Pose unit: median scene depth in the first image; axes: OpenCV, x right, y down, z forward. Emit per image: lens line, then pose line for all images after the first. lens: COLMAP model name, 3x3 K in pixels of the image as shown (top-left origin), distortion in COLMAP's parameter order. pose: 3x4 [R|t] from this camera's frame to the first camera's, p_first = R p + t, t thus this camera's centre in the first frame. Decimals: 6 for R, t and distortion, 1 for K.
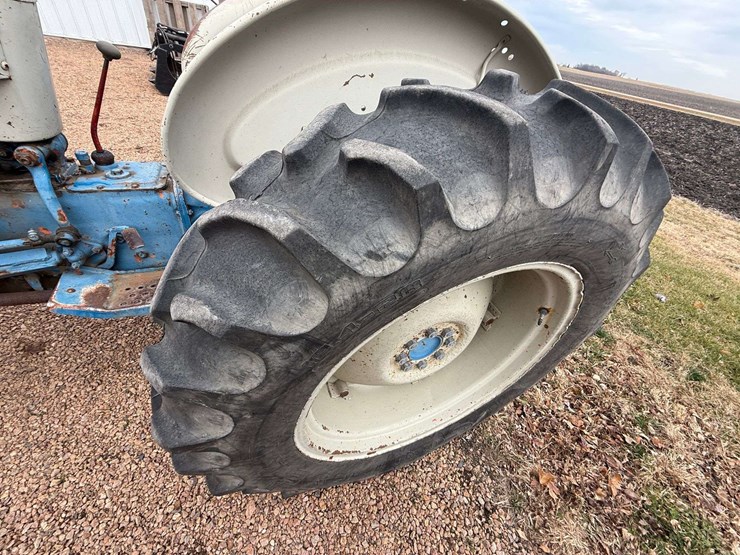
lens RADIAL K [[296.5, 0, 366.5], [0, 296.5, 278.6], [0, 0, 1]] dist [0.000250, 0.000423]
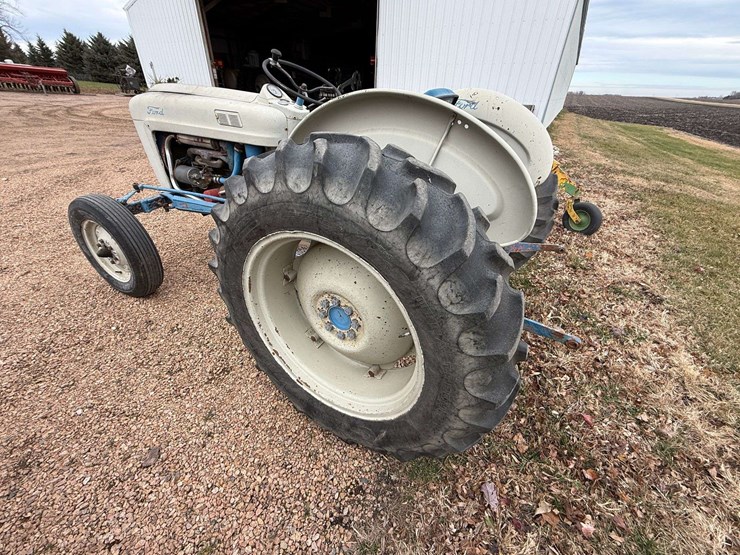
lens RADIAL K [[306.8, 0, 367.1], [0, 306.8, 277.3], [0, 0, 1]] dist [-0.000711, 0.000633]
pose [[0.596717, 0.300950, -0.743881, 1.155821], [-0.467424, 0.883862, -0.017371, 0.031048], [0.652260, 0.358073, 0.668087, 0.072513]]
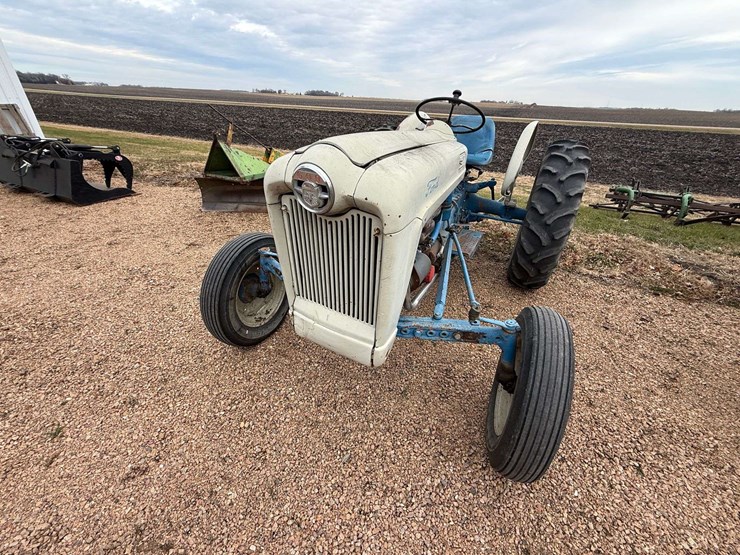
lens RADIAL K [[306.8, 0, 367.9], [0, 306.8, 279.3], [0, 0, 1]] dist [-0.000711, 0.000633]
pose [[0.759320, -0.428171, 0.490003, -2.820363], [0.474302, 0.879716, 0.033716, -0.197205], [-0.445499, 0.206808, 0.871069, -0.762167]]
